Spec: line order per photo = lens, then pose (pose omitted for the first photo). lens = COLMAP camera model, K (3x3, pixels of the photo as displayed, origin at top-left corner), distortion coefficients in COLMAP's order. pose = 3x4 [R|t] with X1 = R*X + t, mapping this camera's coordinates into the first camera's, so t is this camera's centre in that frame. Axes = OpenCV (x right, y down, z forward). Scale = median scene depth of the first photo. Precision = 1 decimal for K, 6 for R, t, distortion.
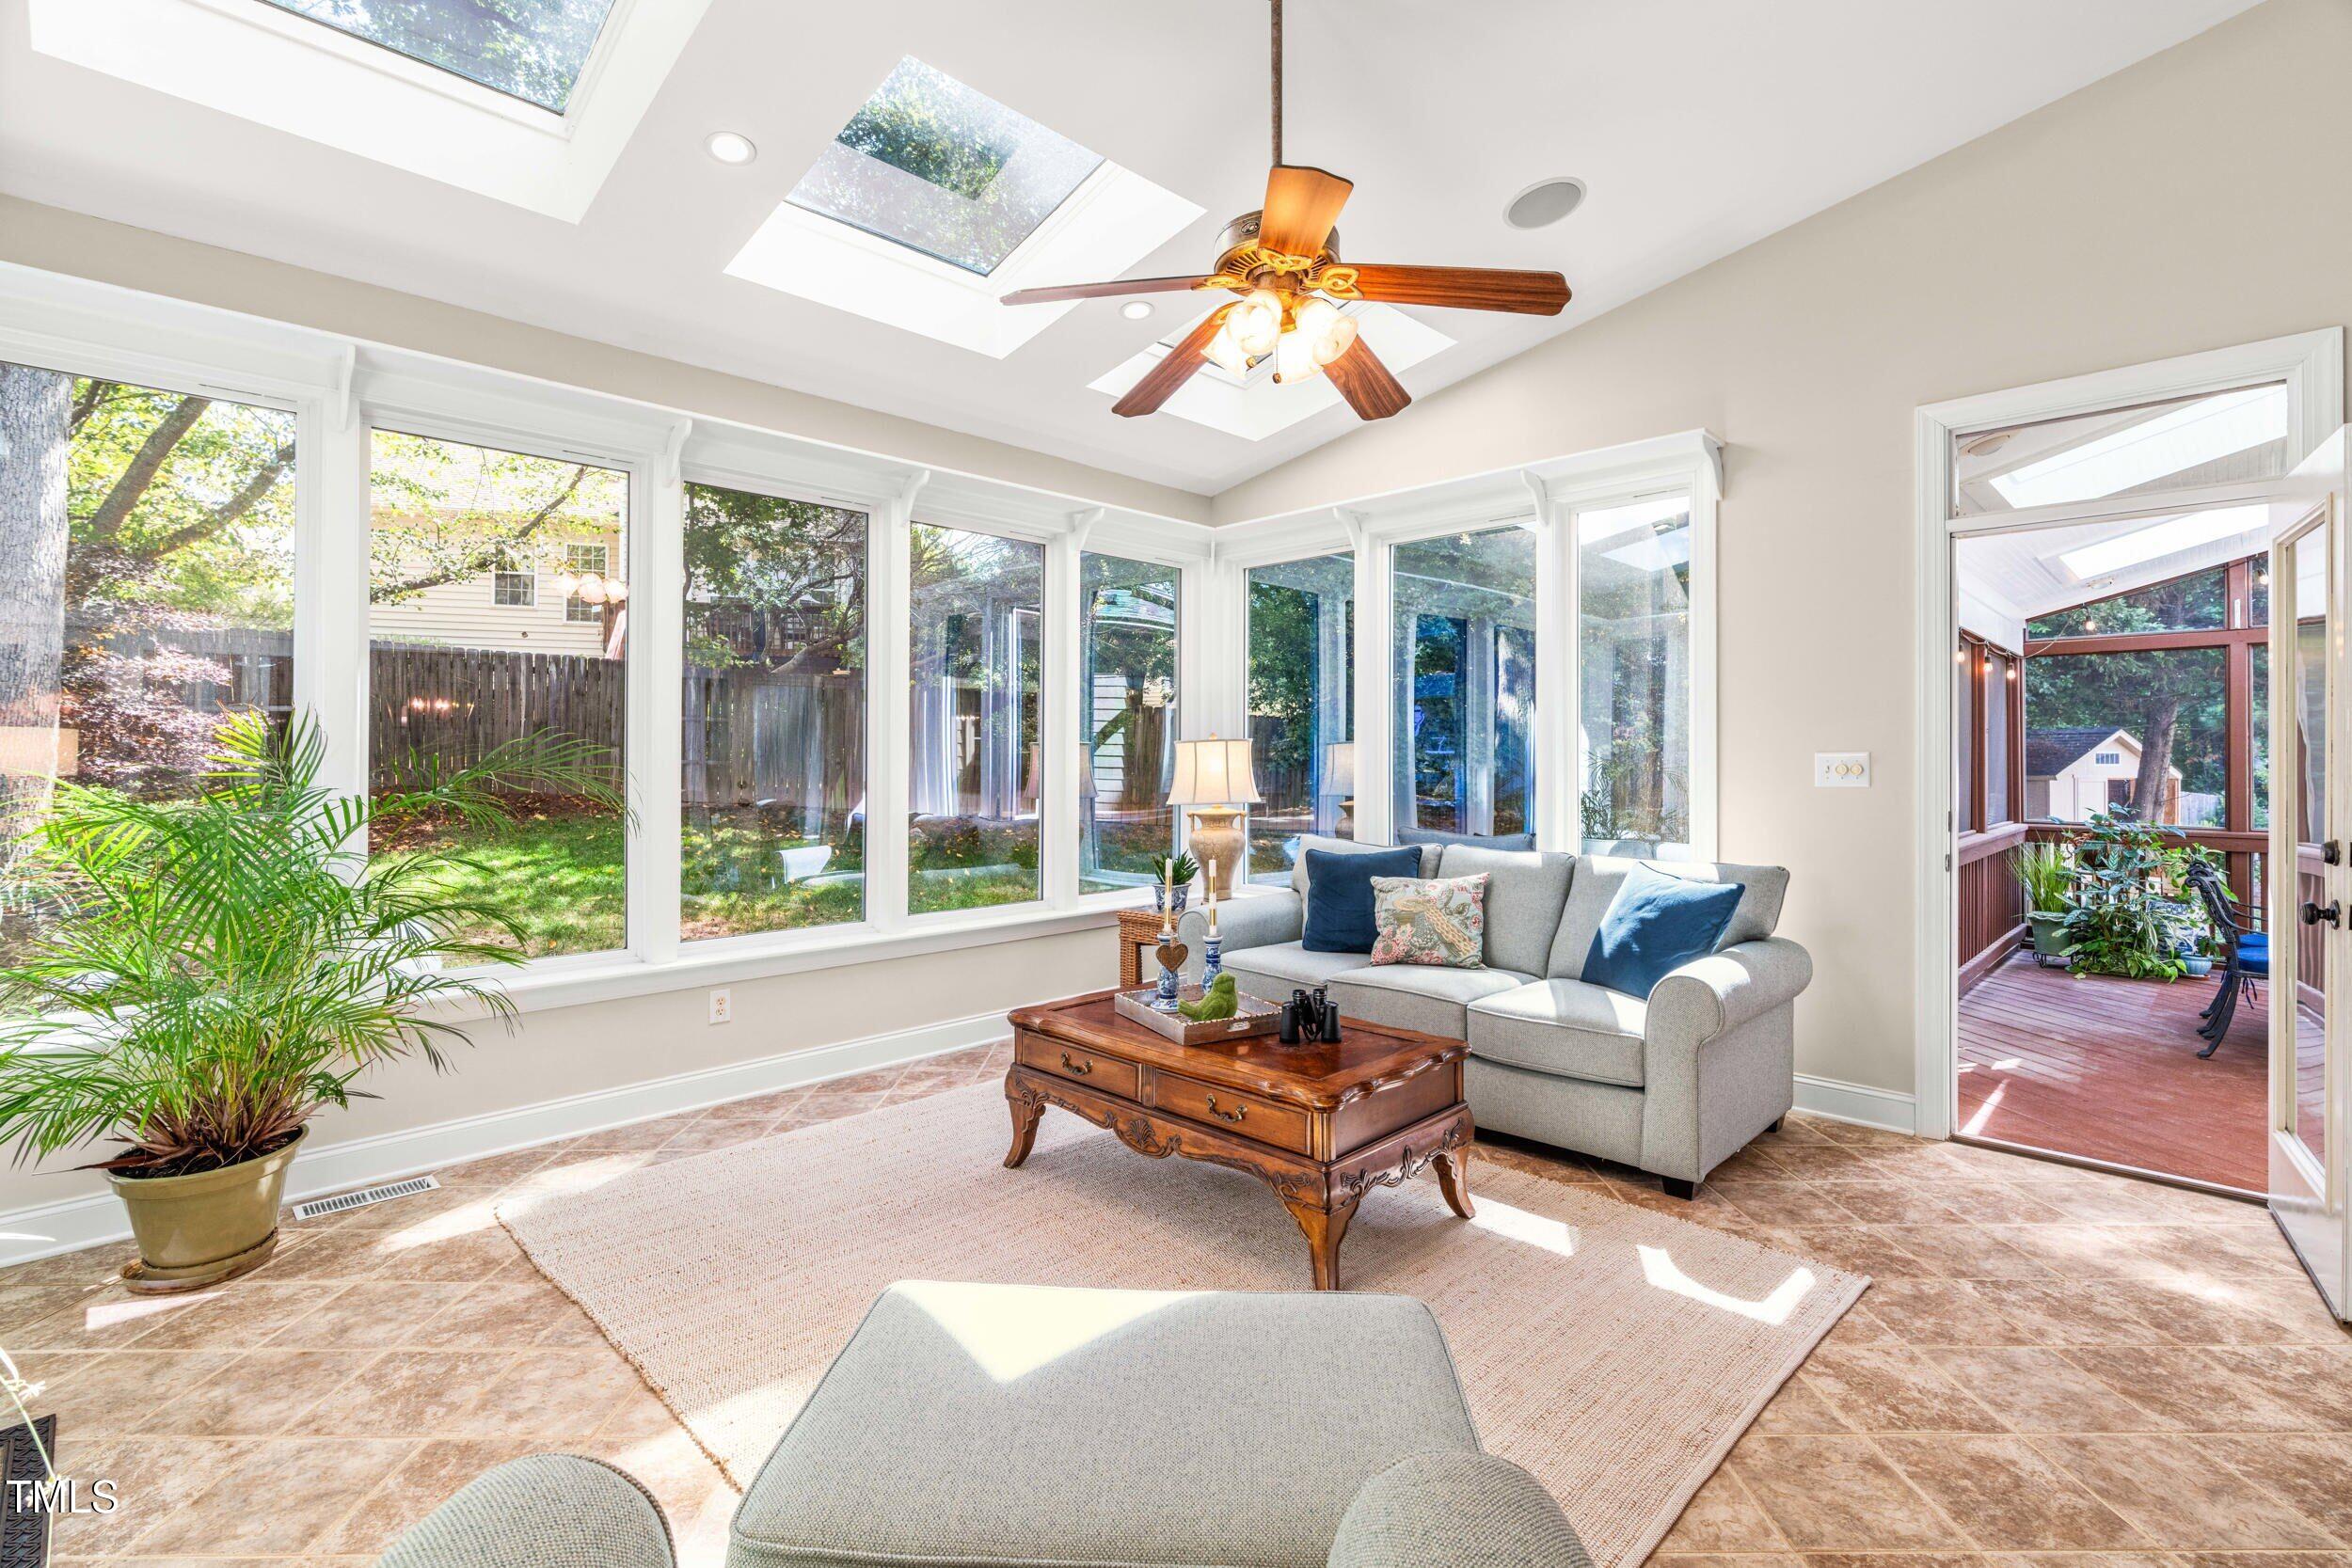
lens RADIAL K [[1081.6, 0, 1174.2], [0, 1081.6, 769.5], [0, 0, 1]] dist [0.000289, 0.000030]
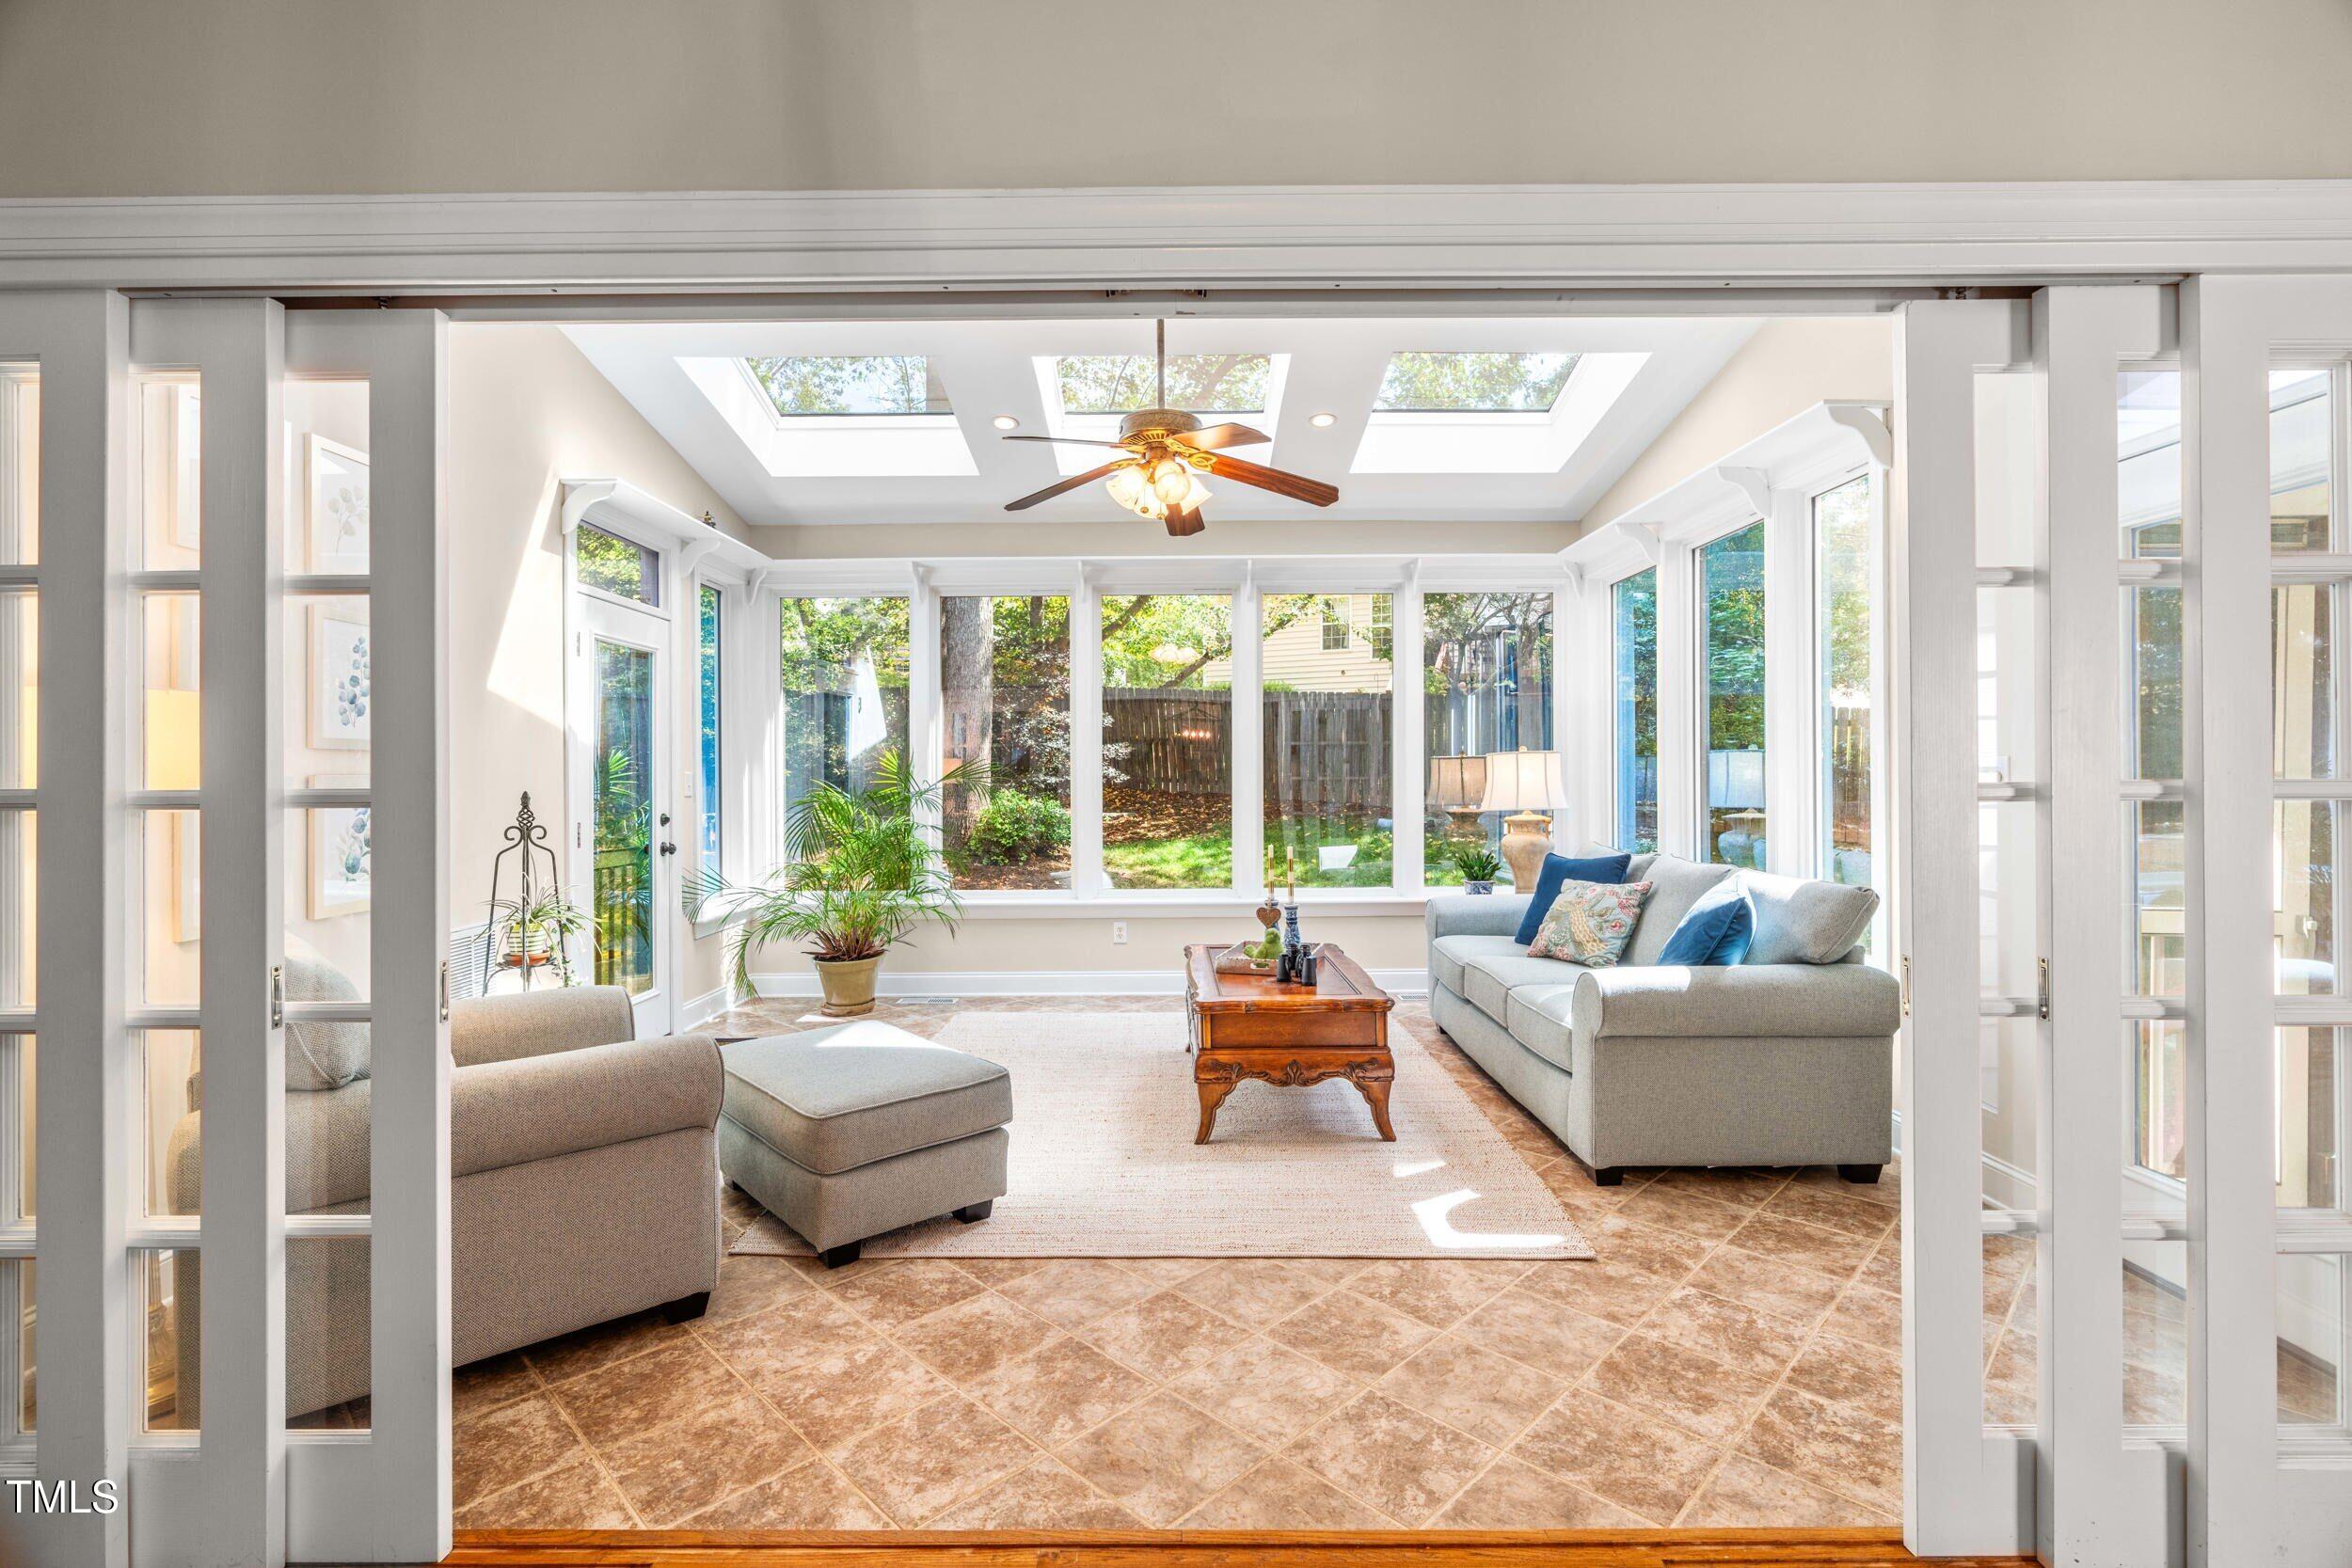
lens RADIAL K [[1081.6, 0, 1179.1], [0, 1081.6, 781.8], [0, 0, 1]] dist [0.000289, 0.000030]
pose [[0.708297, 0.001408, -0.705913, 0.683974], [-0.003219, 0.999994, -0.001235, 0.005258], [0.705907, 0.003147, 0.708297, -0.028550]]
